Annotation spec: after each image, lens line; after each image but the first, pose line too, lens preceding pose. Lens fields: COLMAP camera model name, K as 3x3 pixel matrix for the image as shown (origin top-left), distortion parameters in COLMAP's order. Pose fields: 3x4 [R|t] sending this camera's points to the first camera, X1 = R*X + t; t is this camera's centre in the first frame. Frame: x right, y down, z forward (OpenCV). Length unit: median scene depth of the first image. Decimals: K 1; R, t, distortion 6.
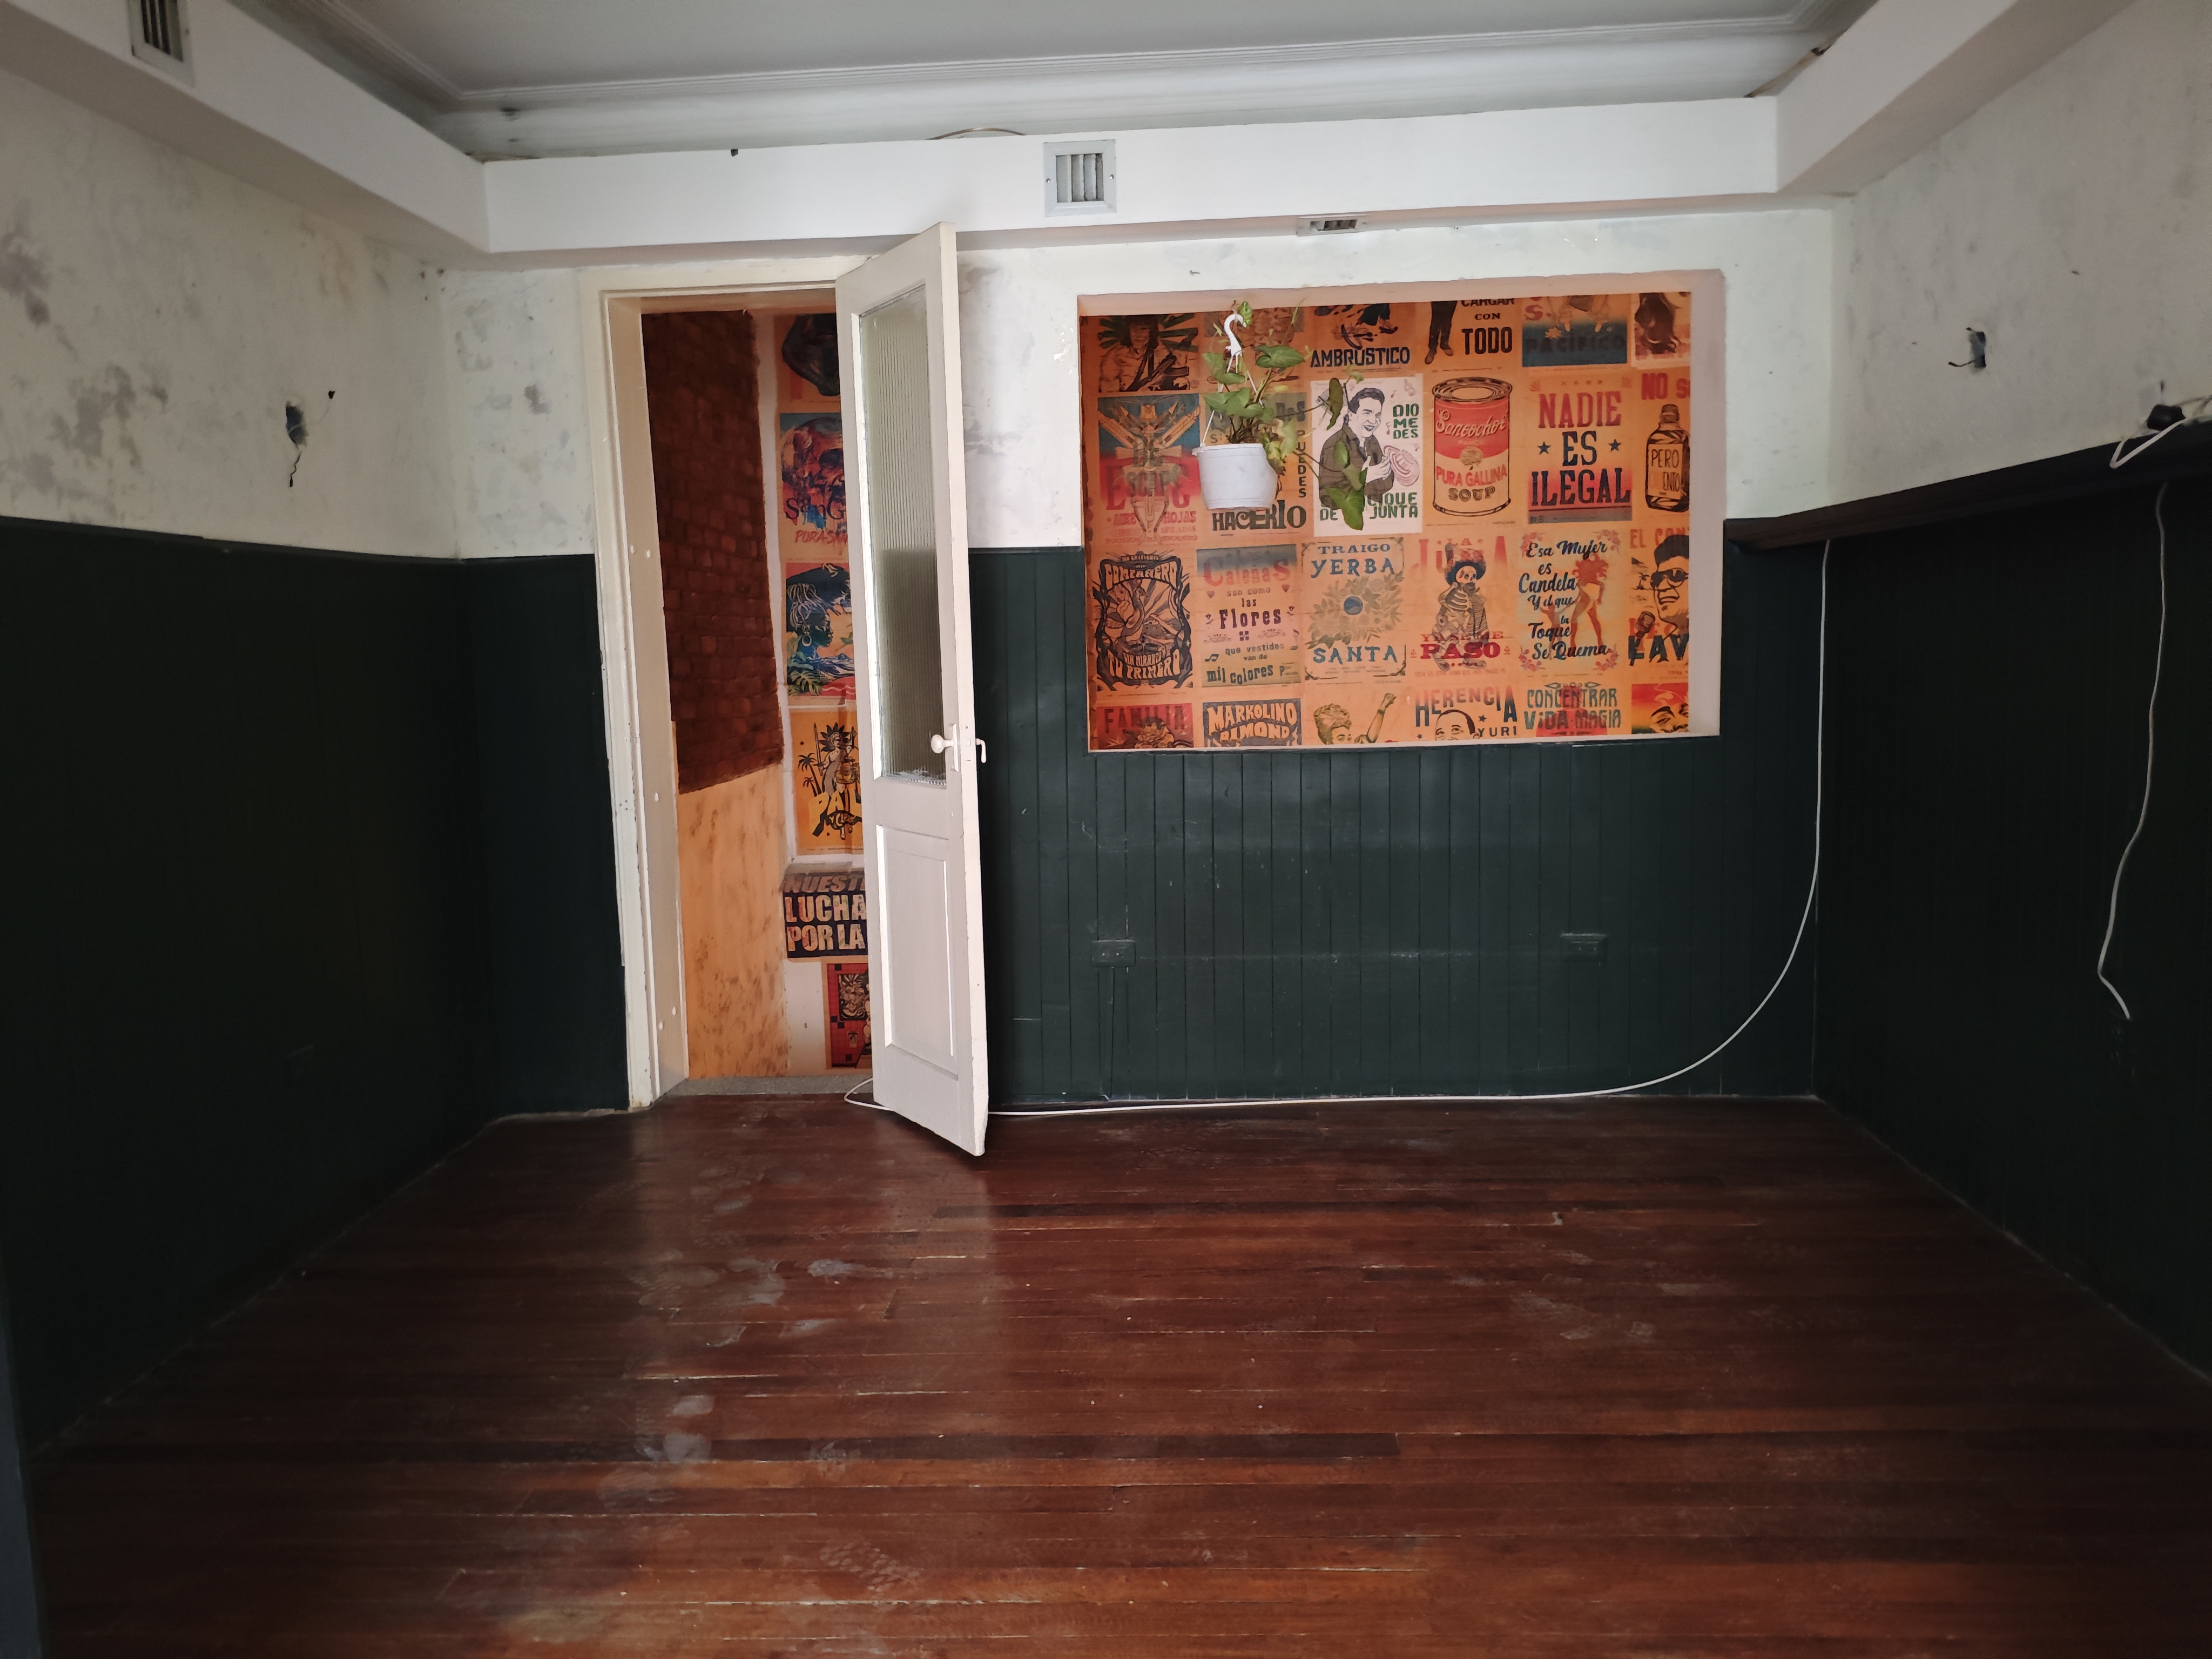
lens RADIAL K [[1685.1, 0, 1123.0], [0, 1685.1, 833.9], [0, 0, 1]] dist [0.018910, -0.058181]
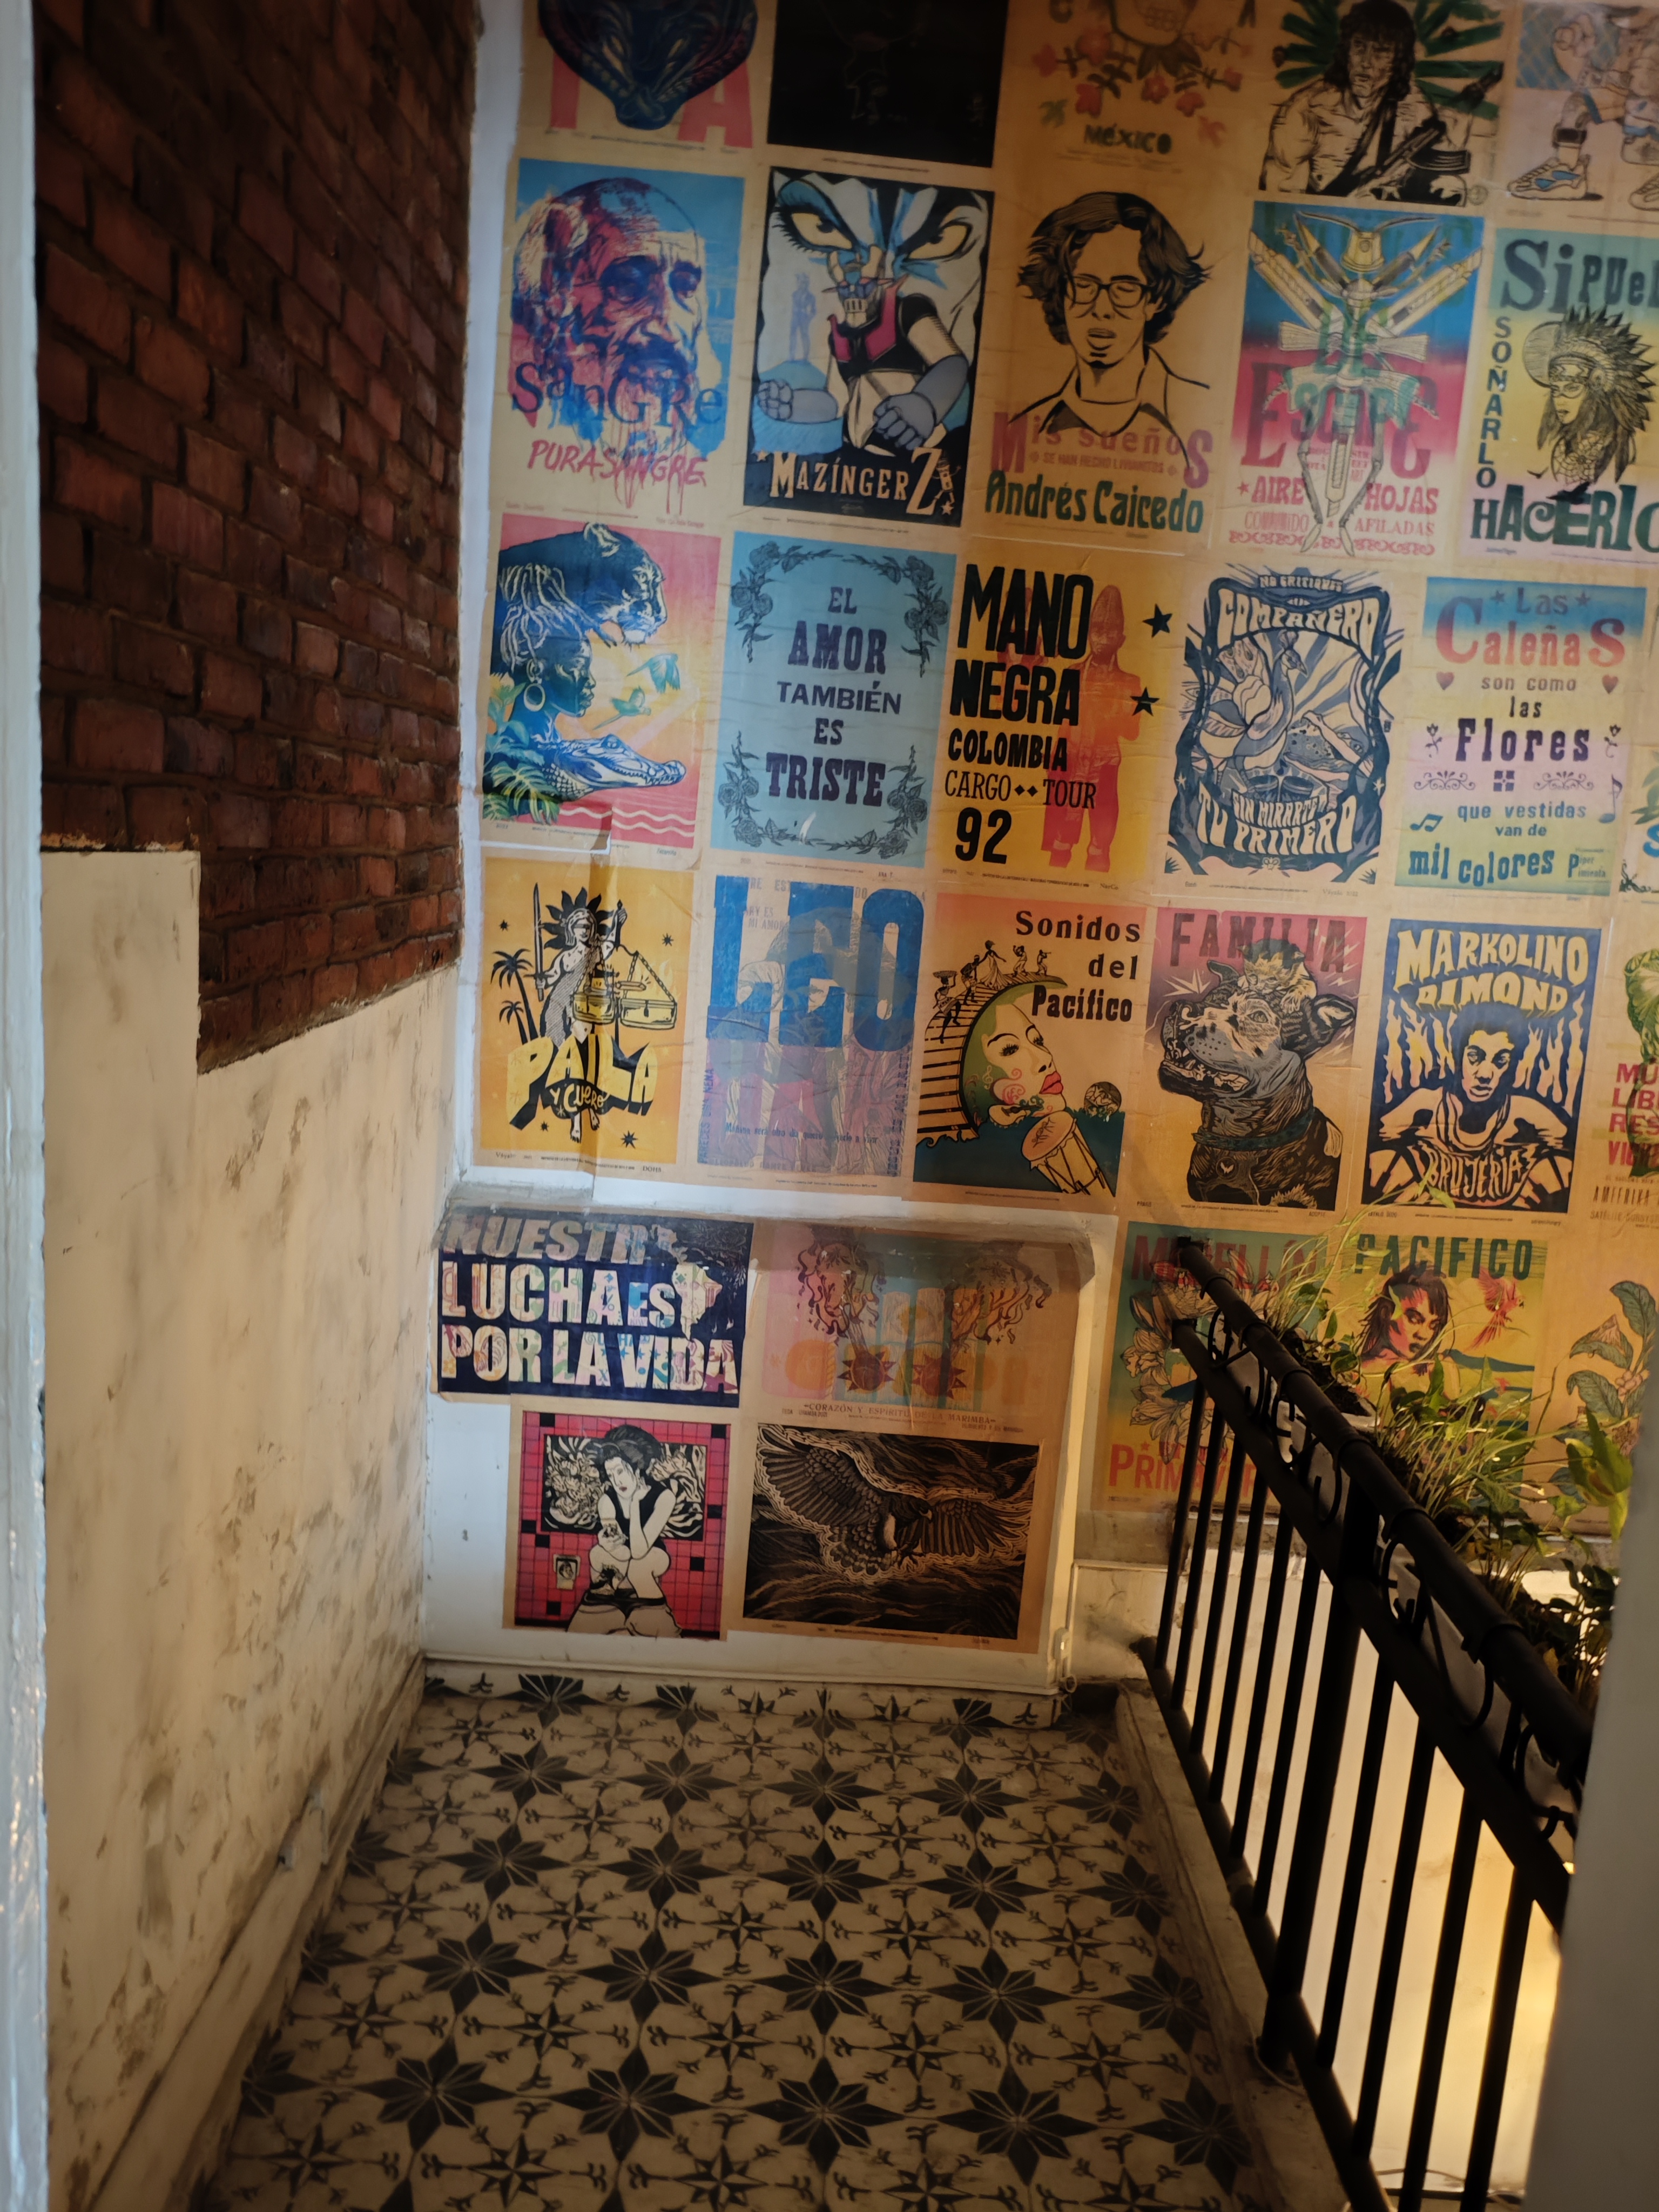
lens RADIAL K [[1685.1, 0, 812.4], [0, 1685.1, 1120.1], [0, 0, 1]] dist [0.018910, -0.058181]
pose [[0.994181, 0.084688, 0.066570, -0.136186], [-0.088701, 0.994260, 0.059828, -0.036857], [-0.061121, -0.065385, 0.995986, 0.548549]]
